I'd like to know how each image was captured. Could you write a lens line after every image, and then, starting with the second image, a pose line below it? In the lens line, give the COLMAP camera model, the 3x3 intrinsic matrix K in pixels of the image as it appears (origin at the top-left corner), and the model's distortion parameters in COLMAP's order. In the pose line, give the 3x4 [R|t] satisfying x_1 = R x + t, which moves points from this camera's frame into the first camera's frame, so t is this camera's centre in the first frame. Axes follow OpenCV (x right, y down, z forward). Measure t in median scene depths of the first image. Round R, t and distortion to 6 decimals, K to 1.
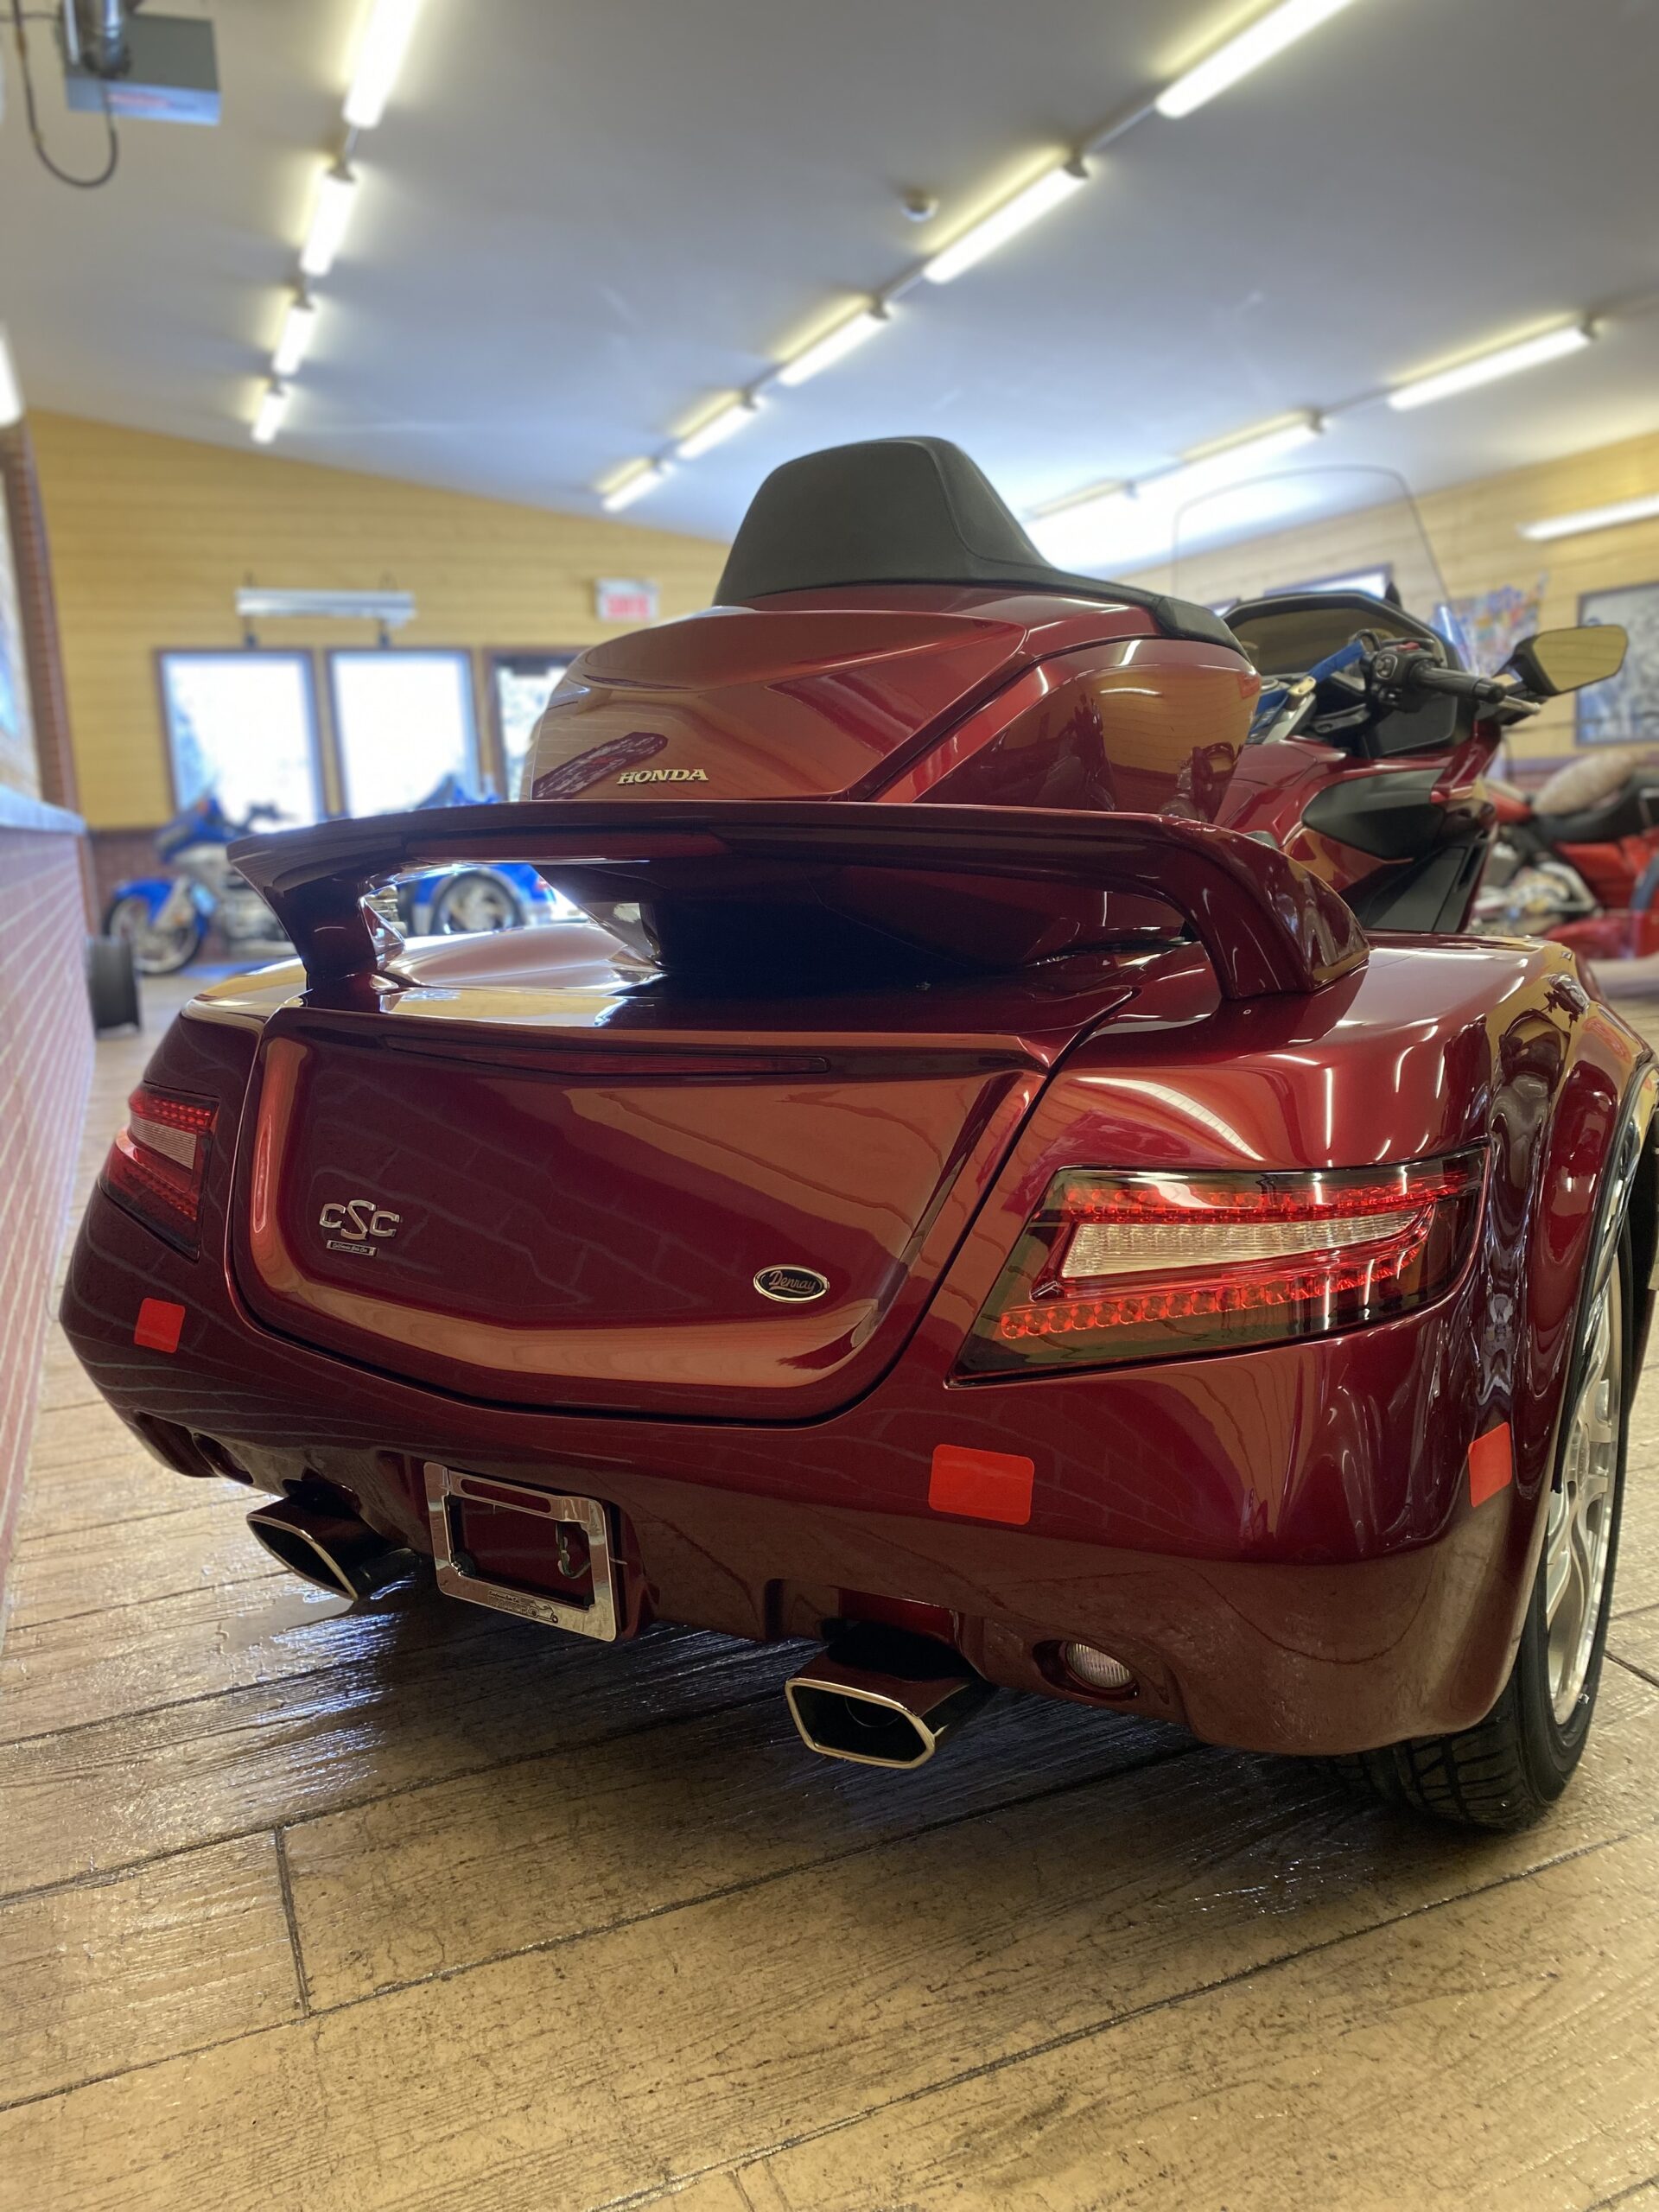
lens RADIAL K [[1707.6, 0, 833.3], [0, 1707.6, 1102.0], [0, 0, 1]] dist [0.027127, -0.013746]
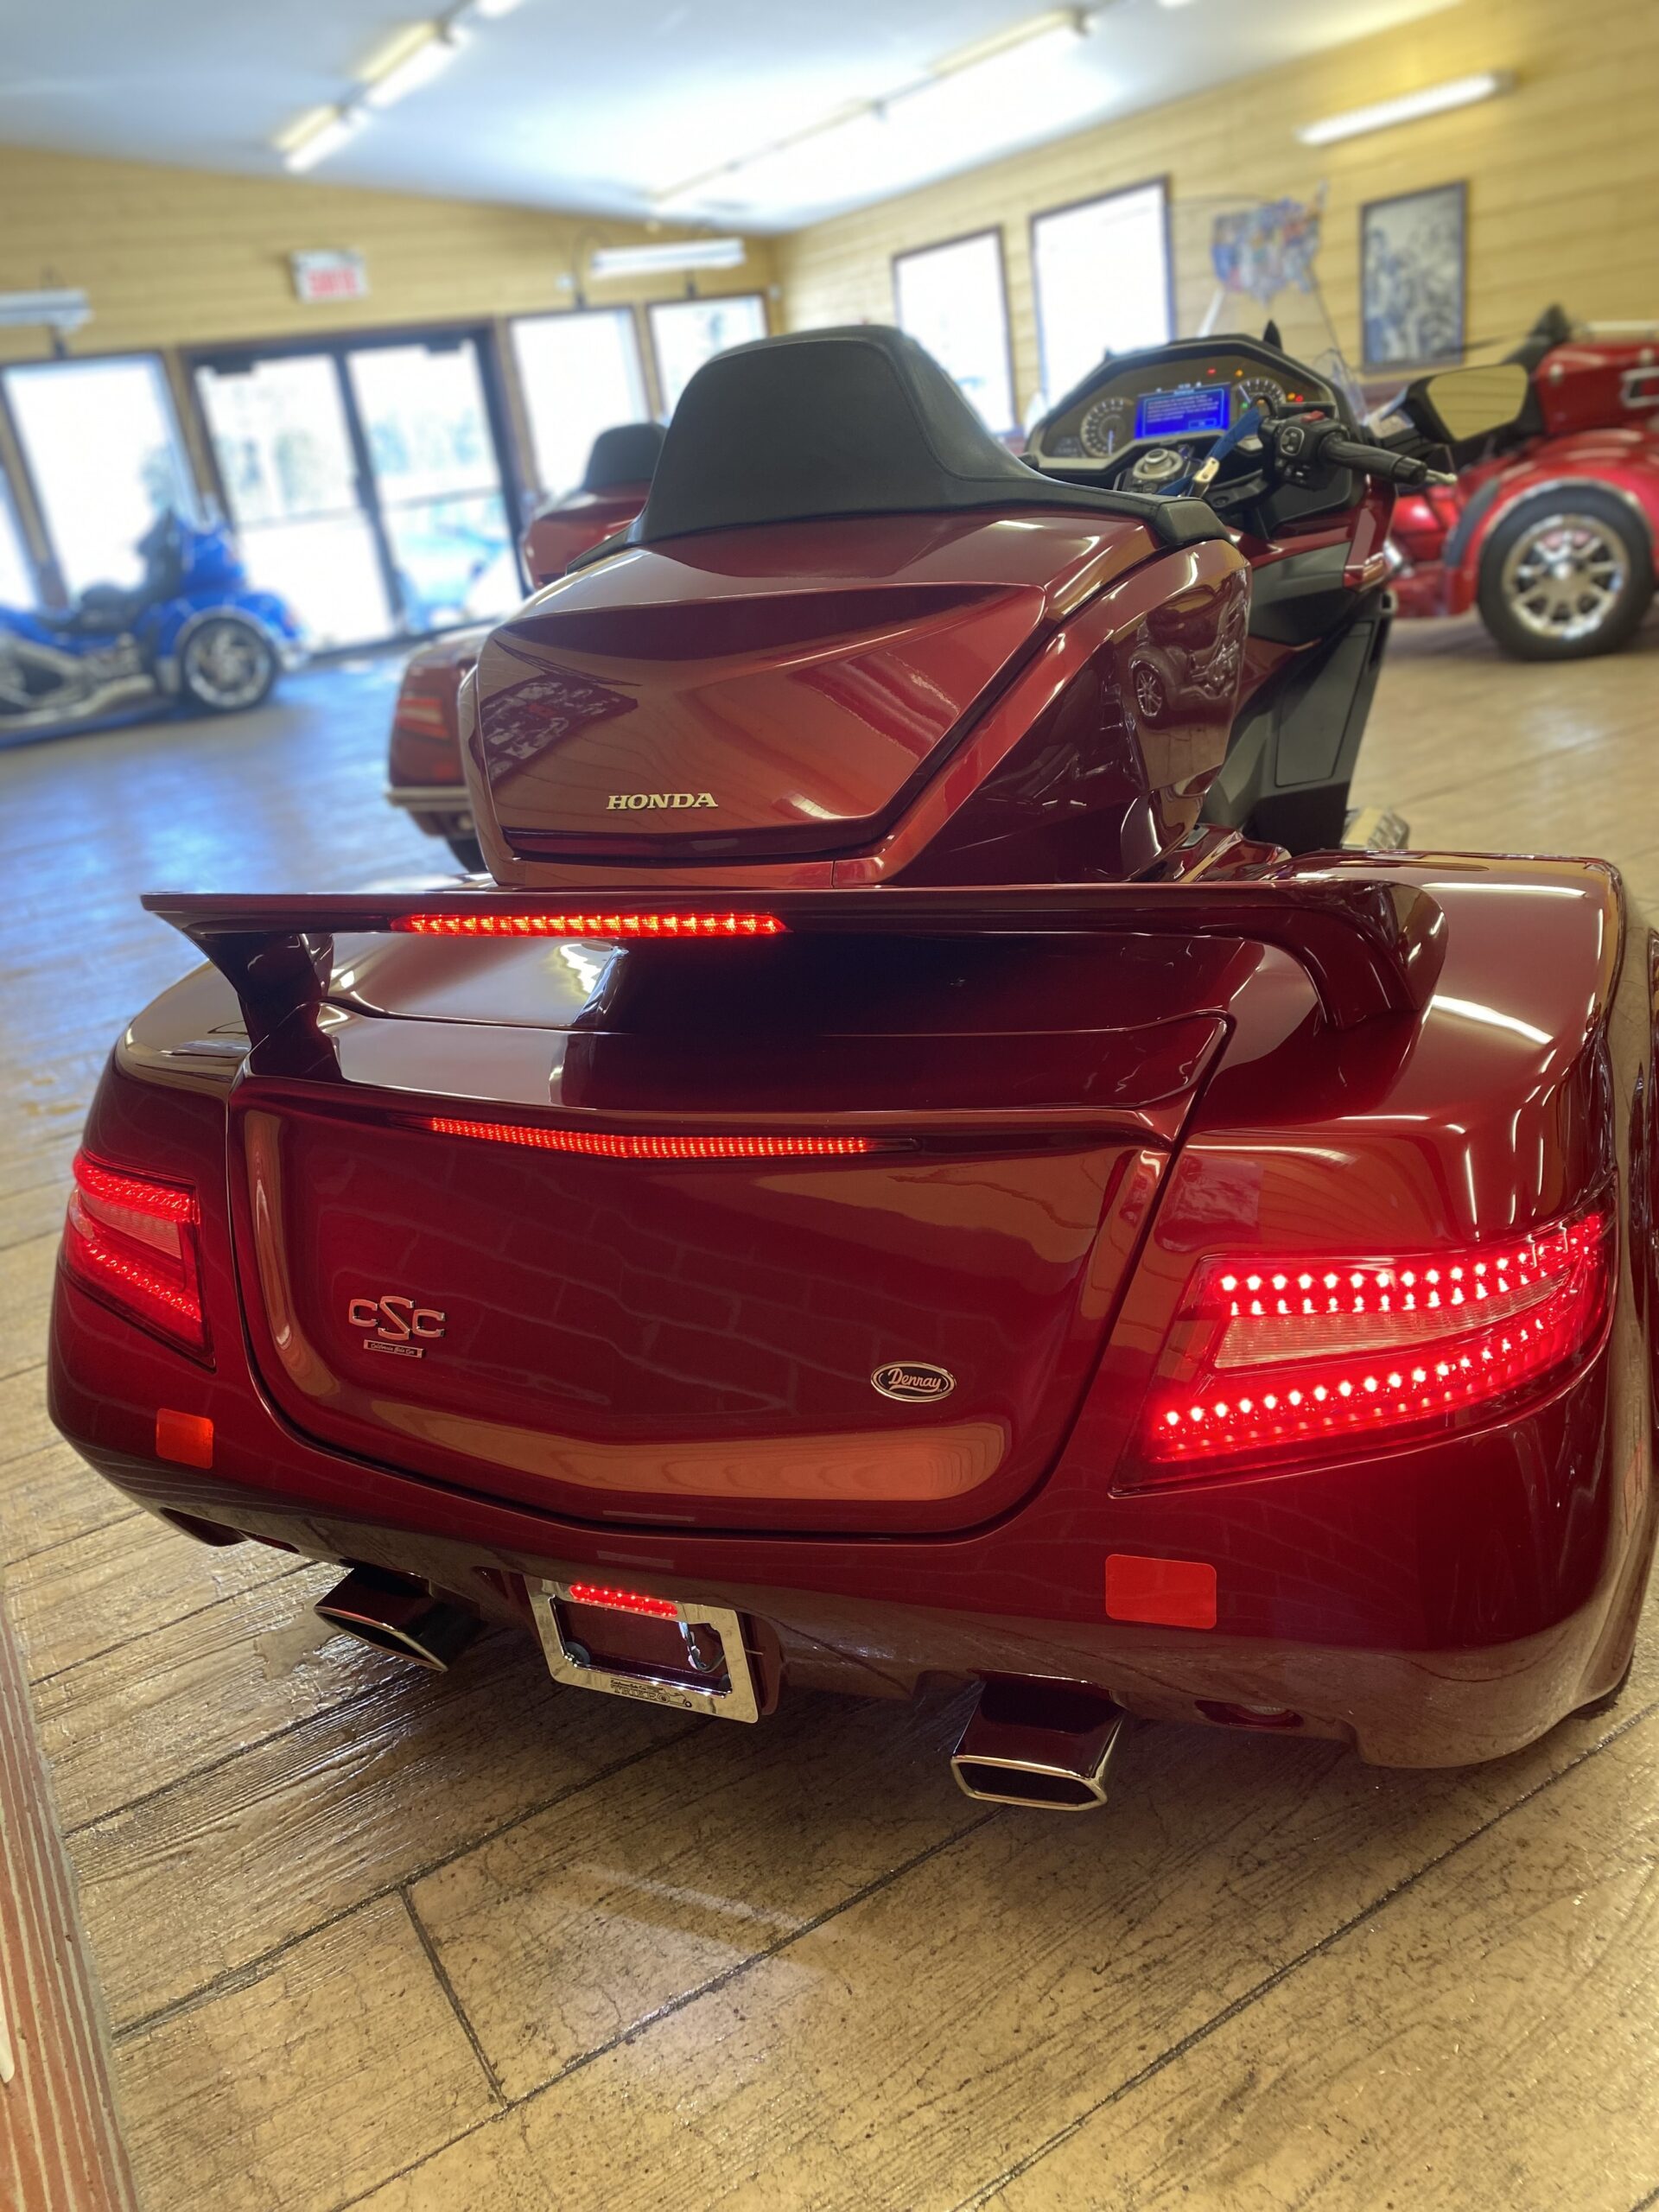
lens RADIAL K [[1708.0, 0, 829.5], [0, 1708.0, 1106.0], [0, 0, 1]] dist [0.018137, 0.000539]
pose [[0.985054, -0.134995, 0.106981, -0.144926], [0.110609, 0.971873, 0.207913, -0.235501], [-0.132040, -0.192972, 0.972279, 0.098474]]
